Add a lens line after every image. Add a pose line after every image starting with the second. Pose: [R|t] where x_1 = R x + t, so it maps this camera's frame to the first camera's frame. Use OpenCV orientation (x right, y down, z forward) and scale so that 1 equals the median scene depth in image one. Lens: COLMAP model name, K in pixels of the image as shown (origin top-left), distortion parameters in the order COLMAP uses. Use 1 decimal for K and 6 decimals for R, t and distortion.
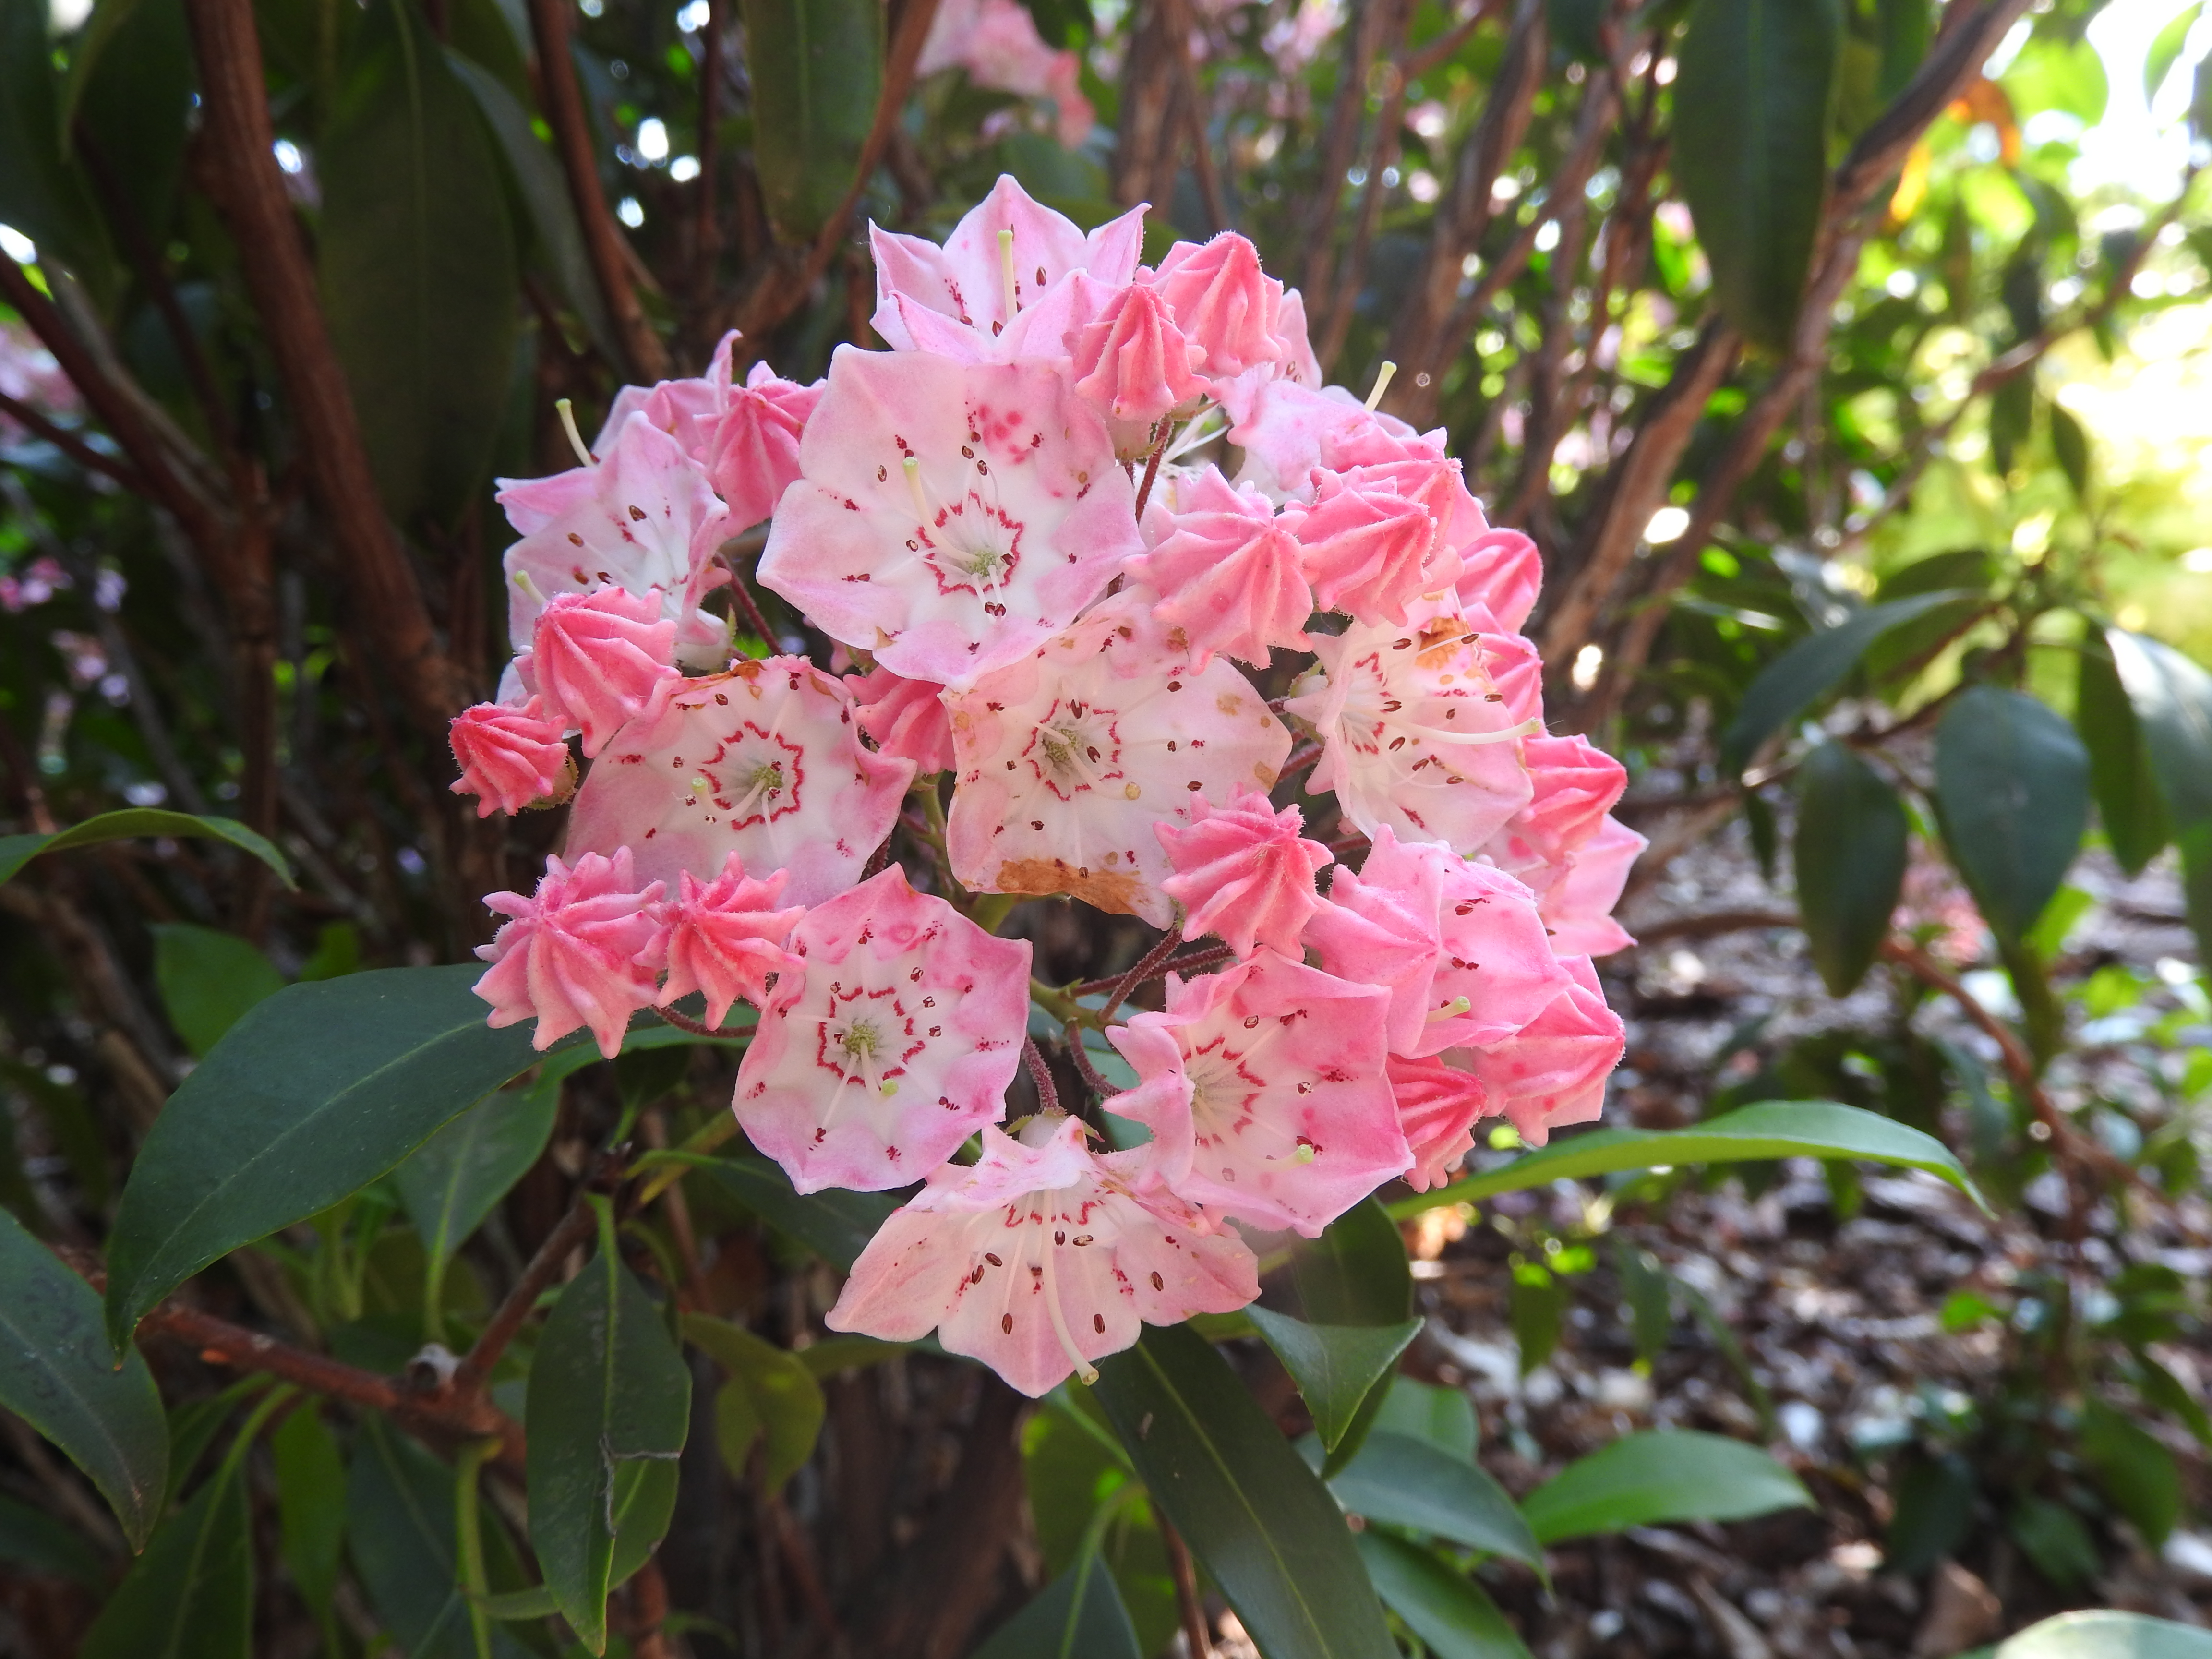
lens RADIAL K [[2089.1, 0, 1106.0], [0, 2089.1, 829.5], [0, 0, 1]] dist [-0.001879, -0.017331]
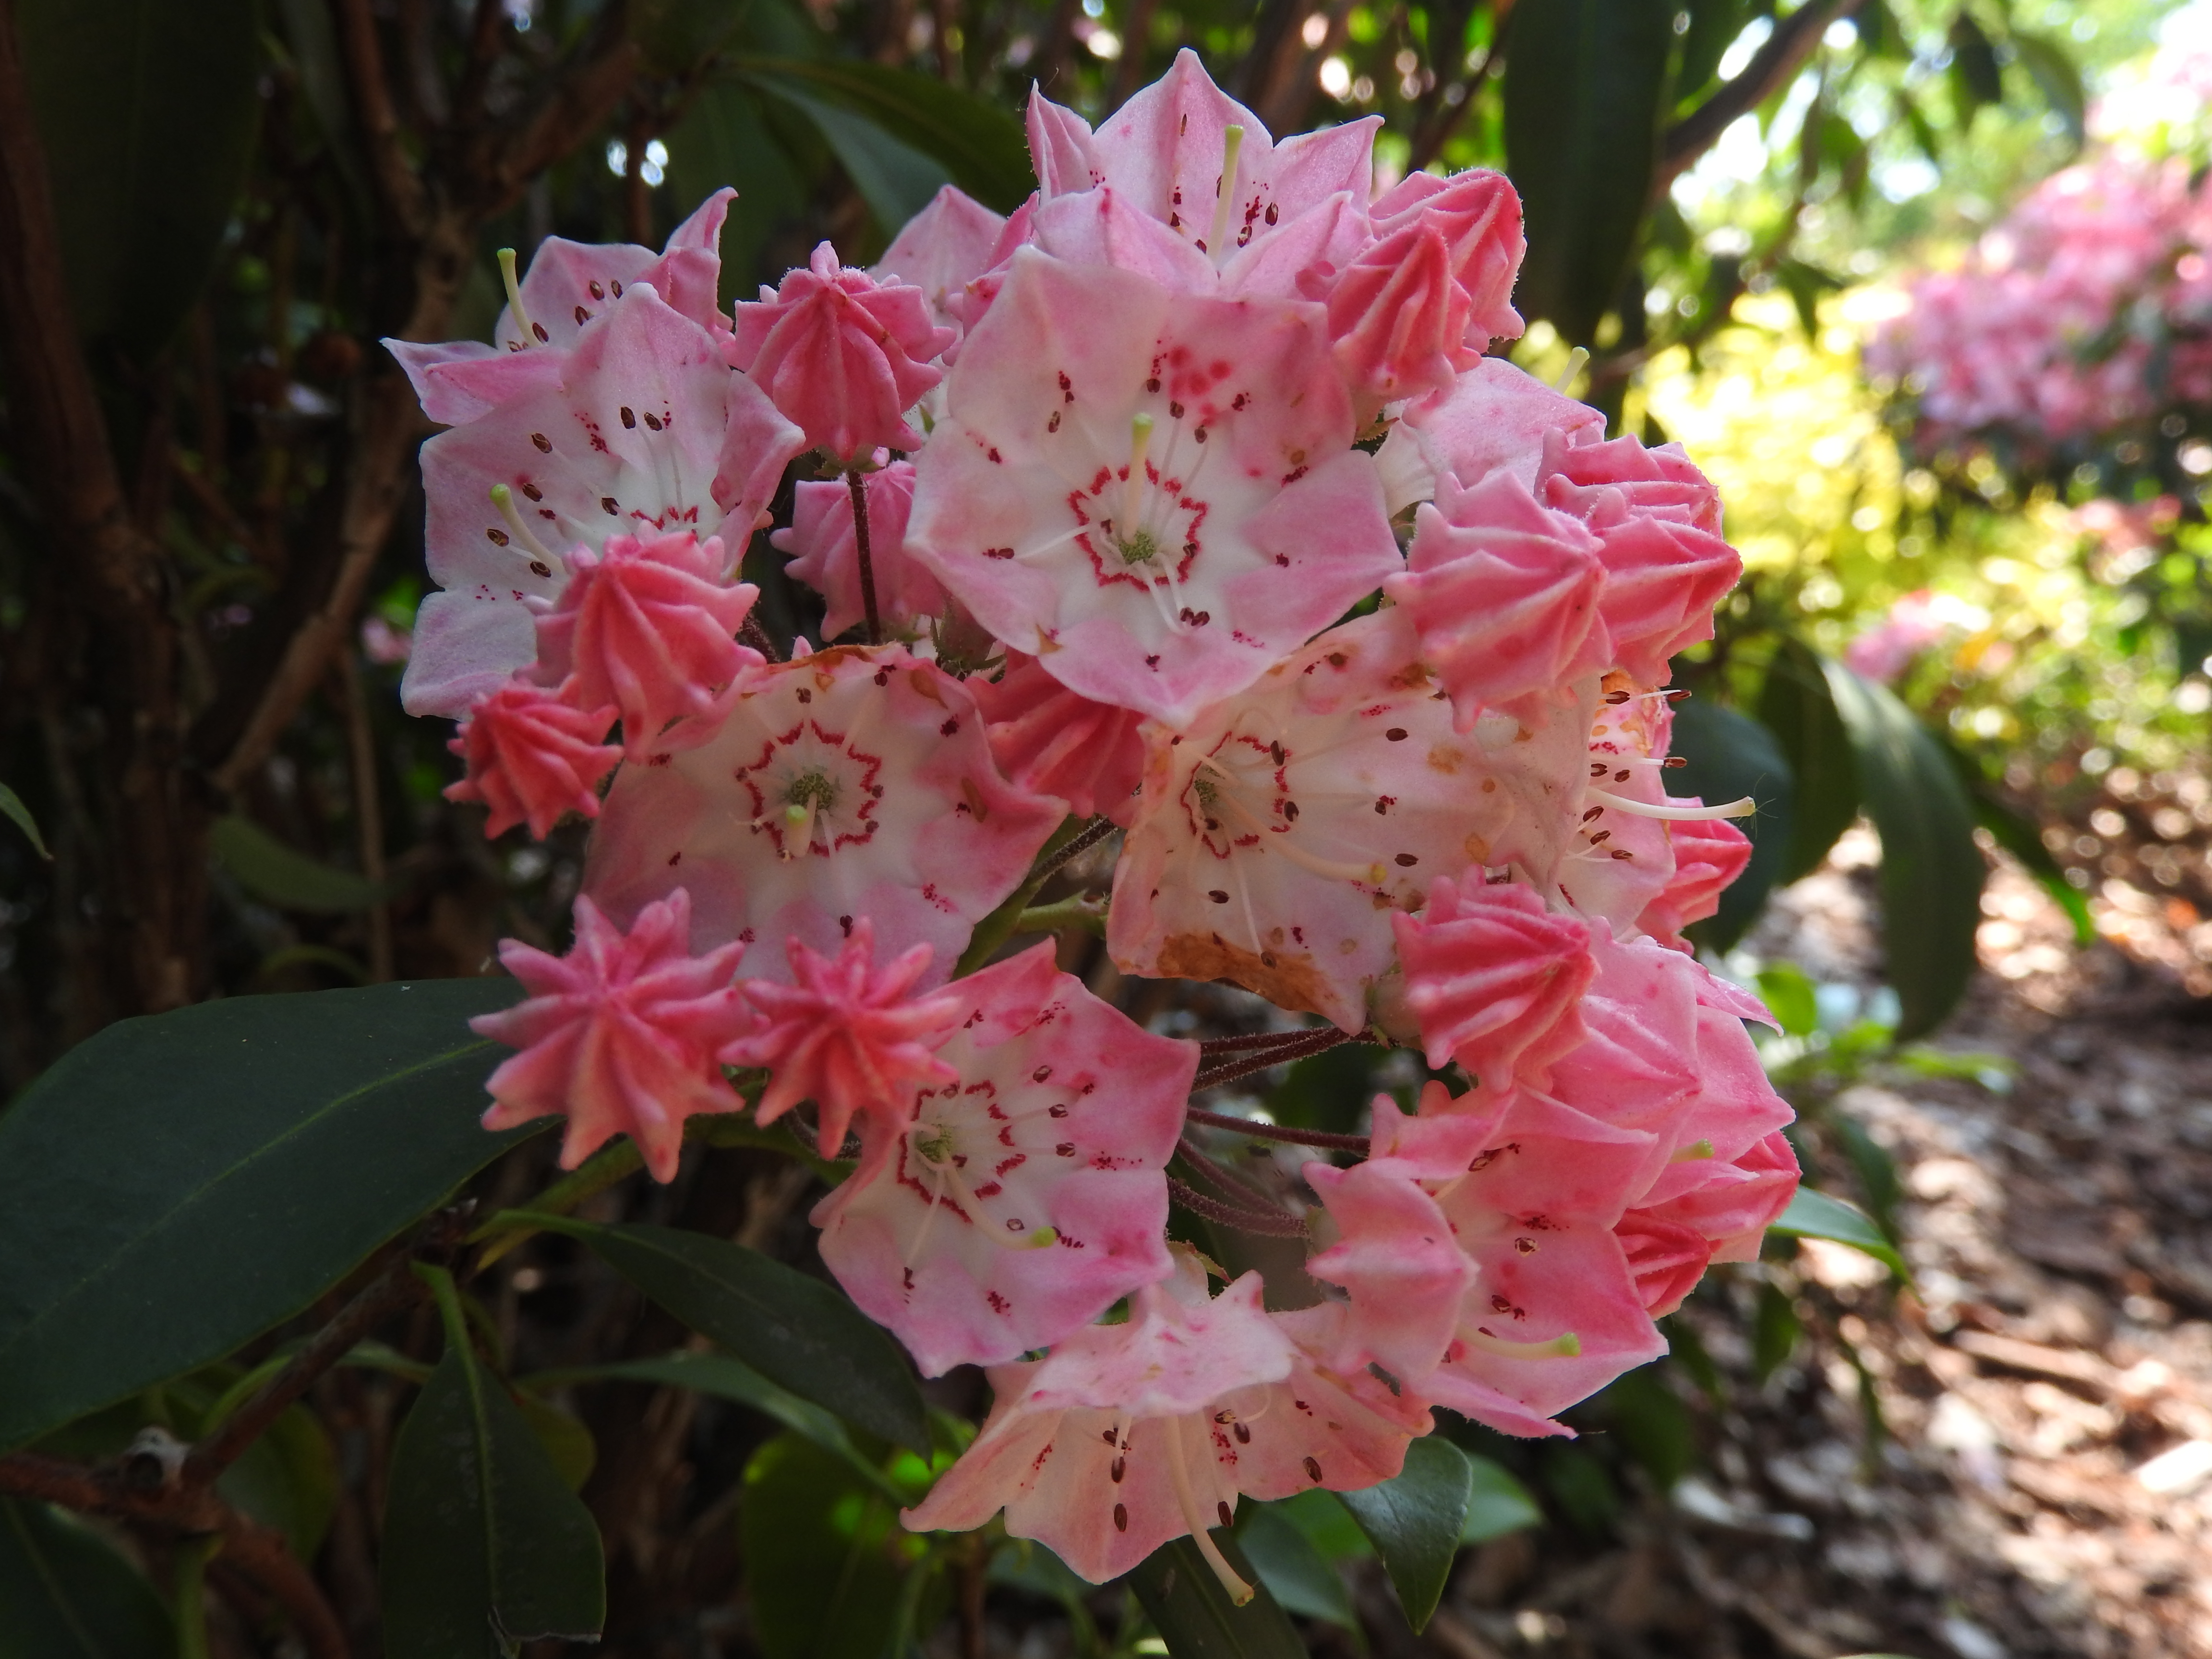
lens RADIAL K [[2089.1, 0, 1106.0], [0, 2089.1, 829.5], [0, 0, 1]] dist [-0.001879, -0.017331]
pose [[0.968399, 0.072846, 0.238529, -0.256863], [-0.084588, 0.995639, 0.039354, -0.053214], [-0.234622, -0.058287, 0.970338, 0.243380]]
